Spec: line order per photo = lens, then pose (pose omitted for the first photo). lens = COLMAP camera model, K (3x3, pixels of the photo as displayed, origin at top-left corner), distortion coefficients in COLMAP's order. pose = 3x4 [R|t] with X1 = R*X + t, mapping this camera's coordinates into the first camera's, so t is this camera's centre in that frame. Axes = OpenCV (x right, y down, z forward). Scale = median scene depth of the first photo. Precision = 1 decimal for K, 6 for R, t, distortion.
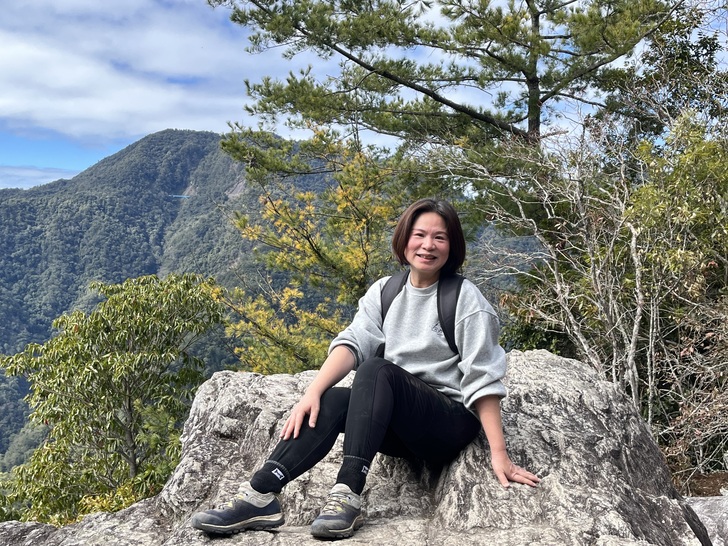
lens RADIAL K [[900.7, 0, 312.2], [0, 900.7, 251.0], [0, 0, 1]] dist [0.088464, -0.346781]
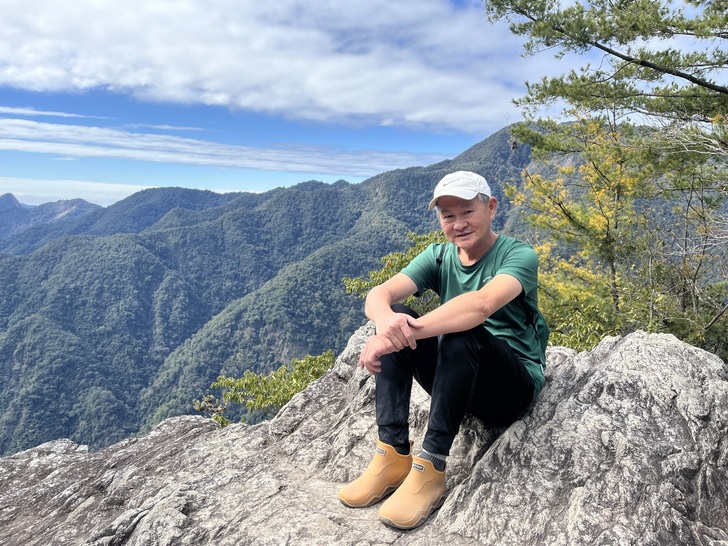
lens RADIAL K [[554.1, 0, 369.8], [0, 554.1, 276.2], [0, 0, 1]] dist [0.069597, -0.104625]
pose [[0.882357, 0.071745, -0.465079, 0.192318], [-0.010090, 0.990967, 0.133728, -0.024218], [0.470472, -0.113303, 0.875110, 0.252296]]
